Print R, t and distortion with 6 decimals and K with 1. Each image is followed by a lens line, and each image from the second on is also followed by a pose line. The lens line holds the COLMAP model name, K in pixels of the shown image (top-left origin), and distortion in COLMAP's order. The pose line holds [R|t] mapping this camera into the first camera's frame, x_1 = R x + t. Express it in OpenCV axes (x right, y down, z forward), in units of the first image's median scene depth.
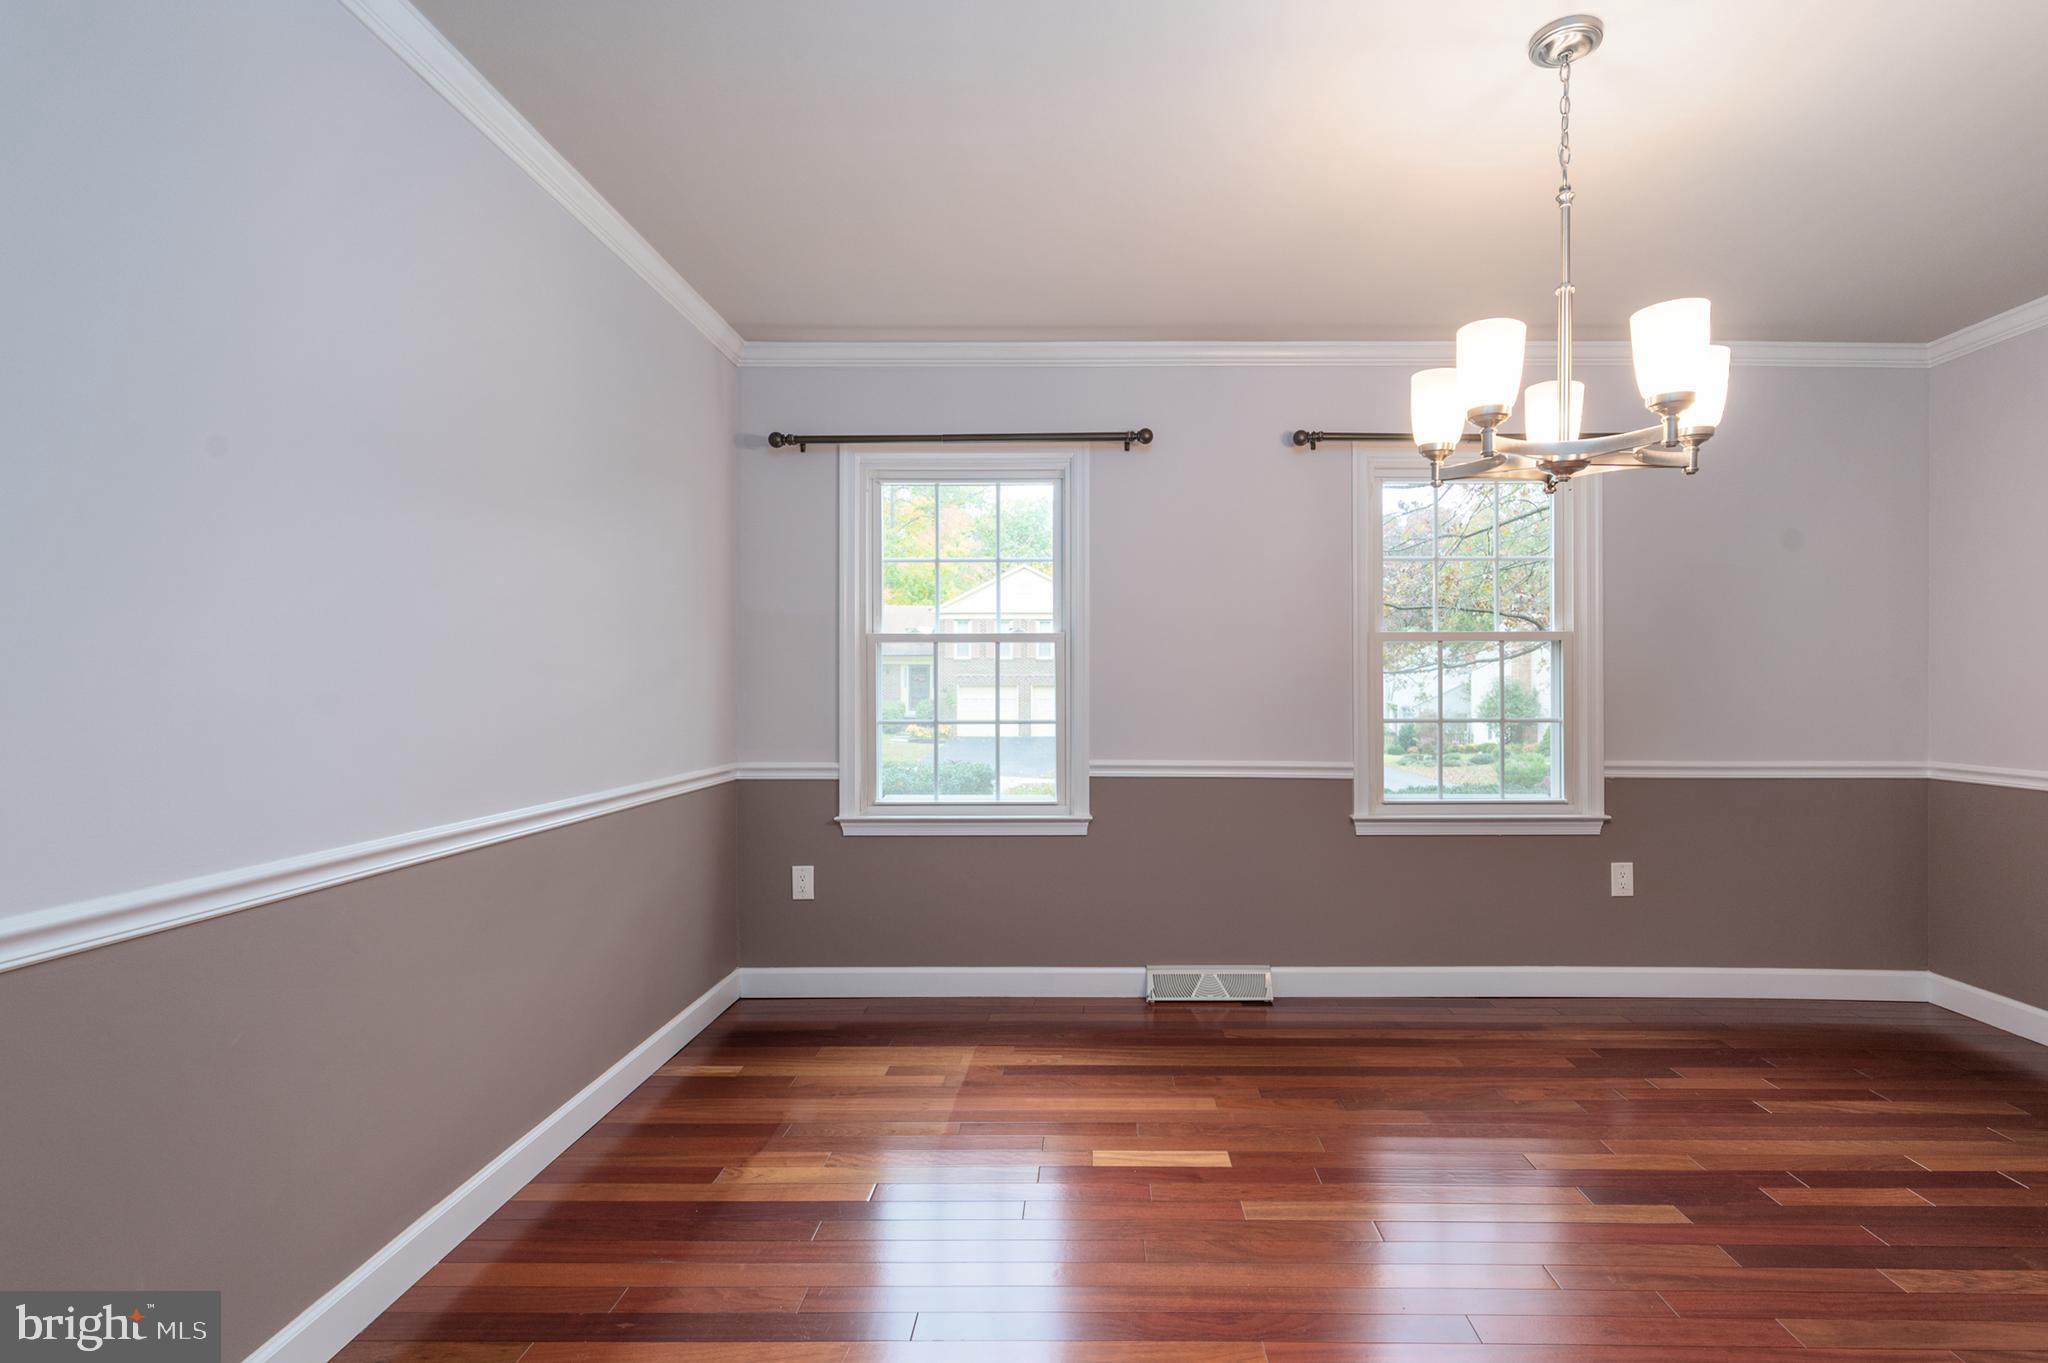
lens RADIAL K [[957.0, 0, 1044.1], [0, 957.0, 675.0], [0, 0, 1]] dist [0.007020, 0.001744]
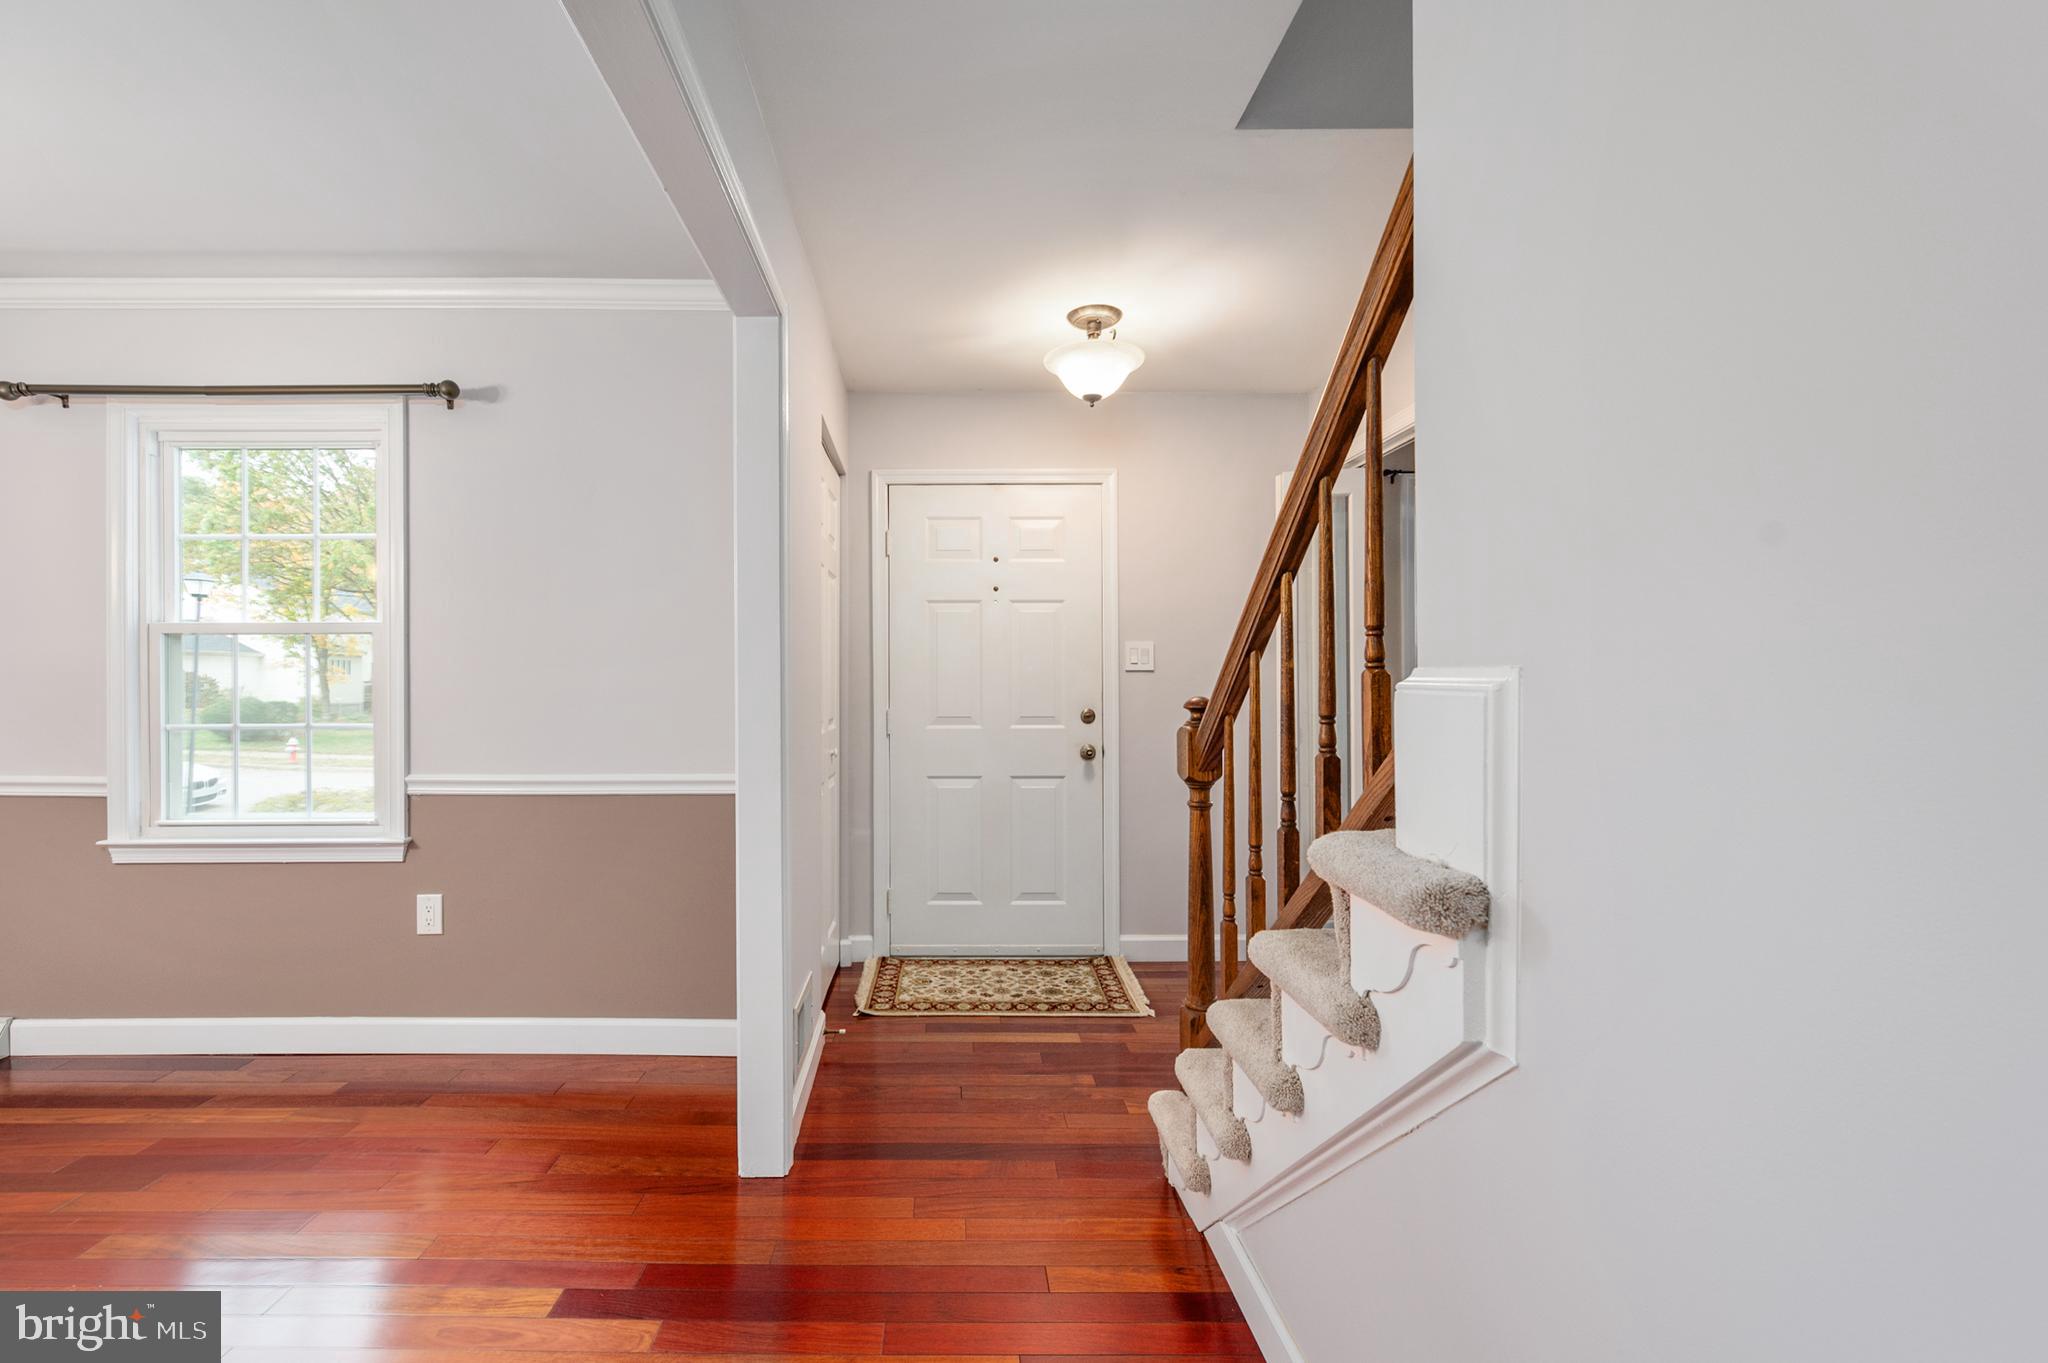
lens RADIAL K [[827.6, 0, 935.6], [0, 827.6, 694.3], [0, 0, 1]] dist [-0.003482, -0.000340]
pose [[0.999664, -0.000383, 0.025914, 1.043657], [0.000388, 1.000000, -0.000204, 0.018883], [-0.025914, 0.000214, 0.999664, 0.260786]]
